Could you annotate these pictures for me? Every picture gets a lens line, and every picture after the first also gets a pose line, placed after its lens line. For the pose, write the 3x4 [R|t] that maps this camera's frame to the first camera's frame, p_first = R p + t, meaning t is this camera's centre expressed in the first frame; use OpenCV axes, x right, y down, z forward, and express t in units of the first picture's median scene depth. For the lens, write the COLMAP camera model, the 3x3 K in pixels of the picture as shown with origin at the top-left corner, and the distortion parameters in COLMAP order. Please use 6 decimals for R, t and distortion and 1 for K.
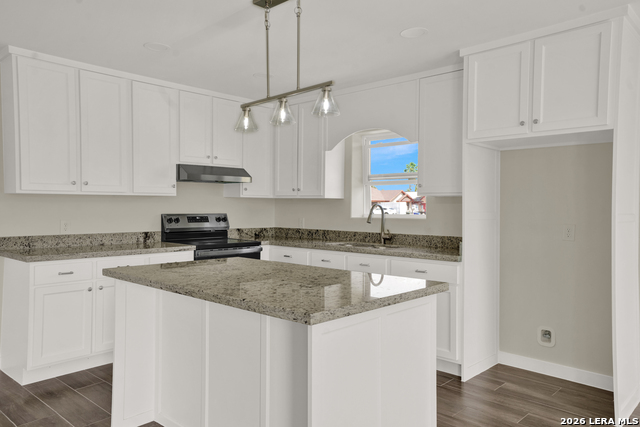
lens RADIAL K [[472.0, 0, 320.0], [0, 472.0, 213.5], [0, 0, 1]] dist [0.039959, 0.002613]
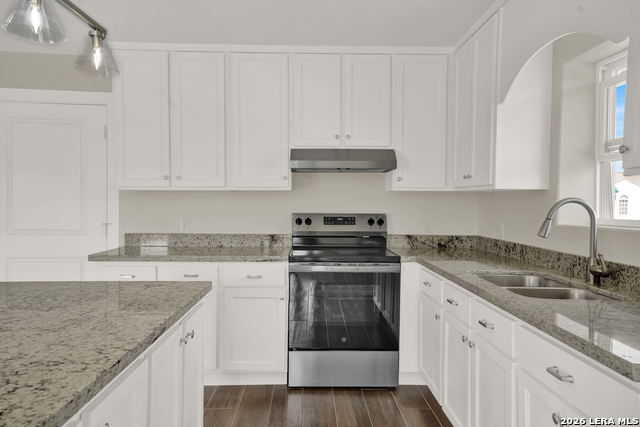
lens RADIAL K [[472.0, 0, 320.0], [0, 472.0, 213.5], [0, 0, 1]] dist [0.039959, 0.002613]
pose [[0.701500, 0.013866, -0.712534, 0.293845], [-0.012758, 0.999895, 0.006898, -0.004648], [0.712555, 0.004251, 0.701603, 0.497617]]
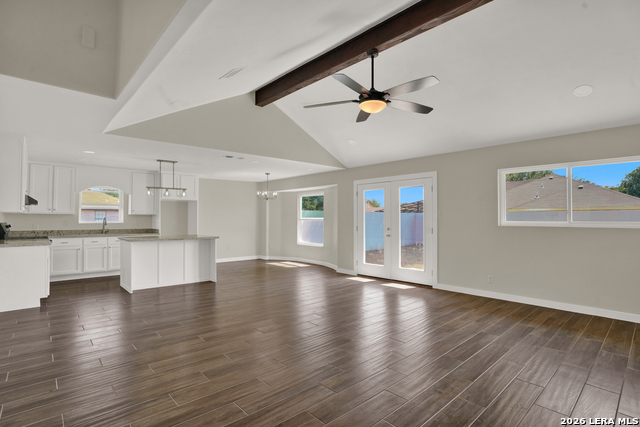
lens RADIAL K [[320.6, 0, 320.0], [0, 320.6, 213.5], [0, 0, 1]] dist [-0.035879, 0.000246]
pose [[0.078518, 0.011483, 0.996847, -1.422403], [0.013627, 0.999828, -0.012591, -0.003797], [-0.996820, 0.014572, 0.078348, -0.217953]]
